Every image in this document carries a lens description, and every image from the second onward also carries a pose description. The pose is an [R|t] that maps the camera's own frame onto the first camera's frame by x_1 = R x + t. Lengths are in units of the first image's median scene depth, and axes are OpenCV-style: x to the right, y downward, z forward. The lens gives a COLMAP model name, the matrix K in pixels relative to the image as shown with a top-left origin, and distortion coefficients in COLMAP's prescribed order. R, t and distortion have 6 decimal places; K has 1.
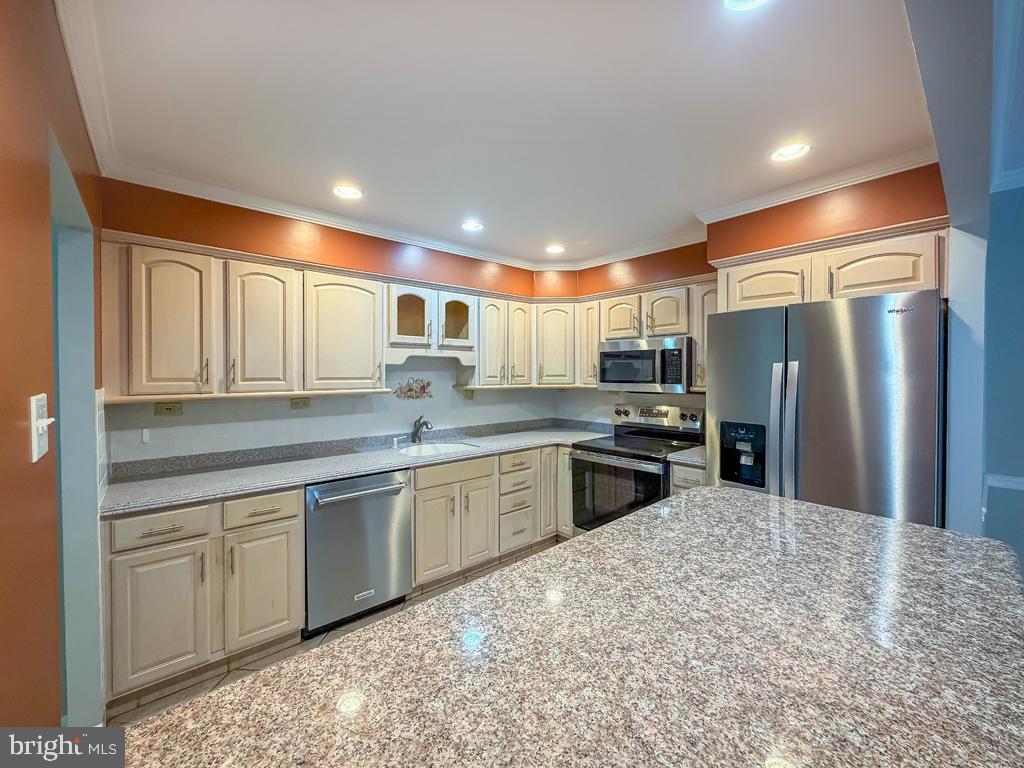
lens RADIAL K [[414.5, 0, 516.7], [0, 414.5, 376.3], [0, 0, 1]] dist [-0.003025, 0.000177]
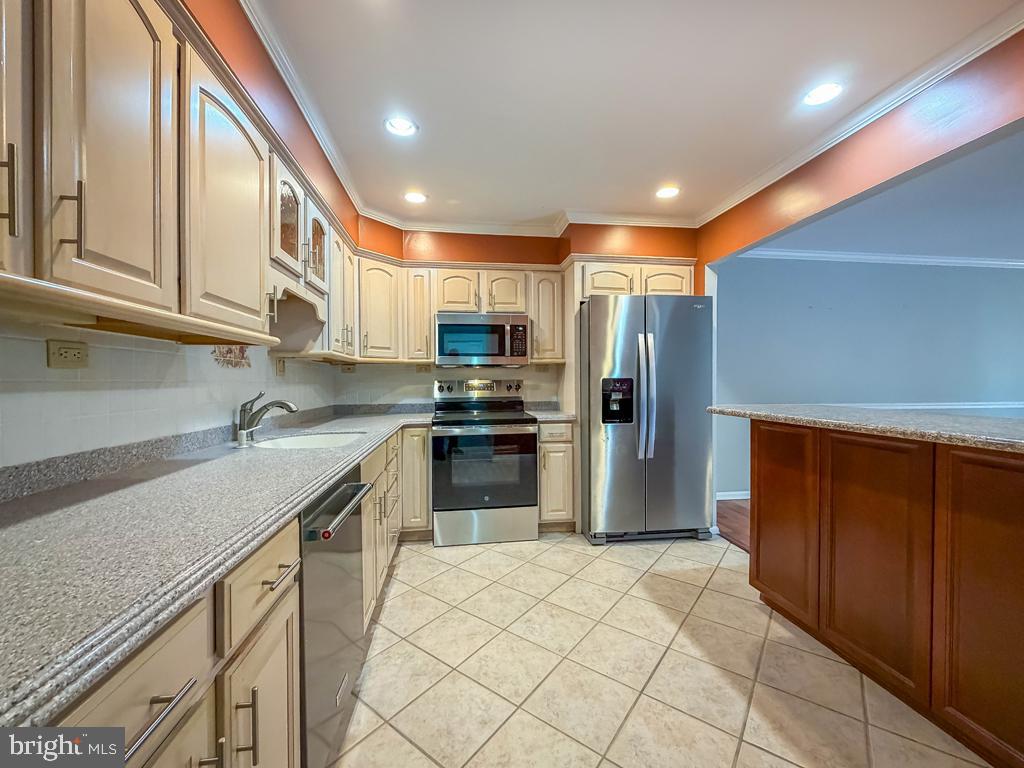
lens RADIAL K [[414.5, 0, 510.9], [0, 414.5, 384.2], [0, 0, 1]] dist [-0.003025, 0.000177]
pose [[0.557679, -0.009519, 0.830002, -0.541690], [0.013145, 0.999910, 0.002635, 0.087421], [-0.829953, 0.009441, 0.557754, 0.377664]]
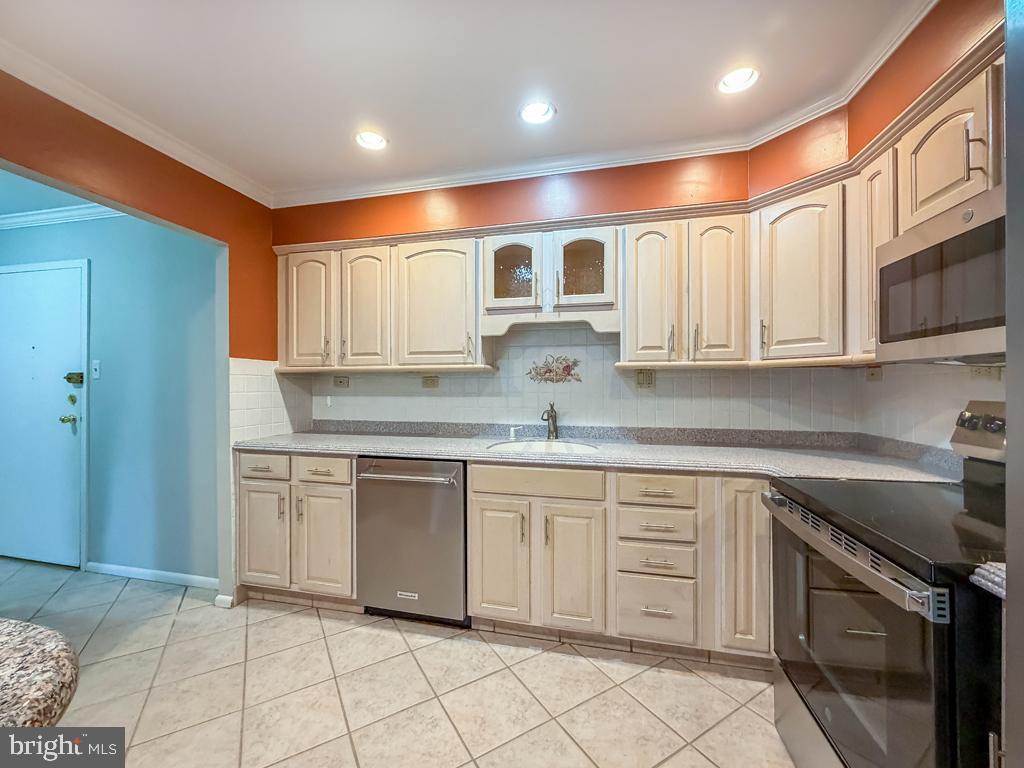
lens RADIAL K [[414.5, 0, 513.4], [0, 414.5, 383.9], [0, 0, 1]] dist [-0.003025, 0.000177]
pose [[0.569821, -0.001959, -0.821766, 0.367316], [-0.006710, 0.999953, -0.007037, 0.067080], [0.821741, 0.009524, 0.569781, 0.524638]]
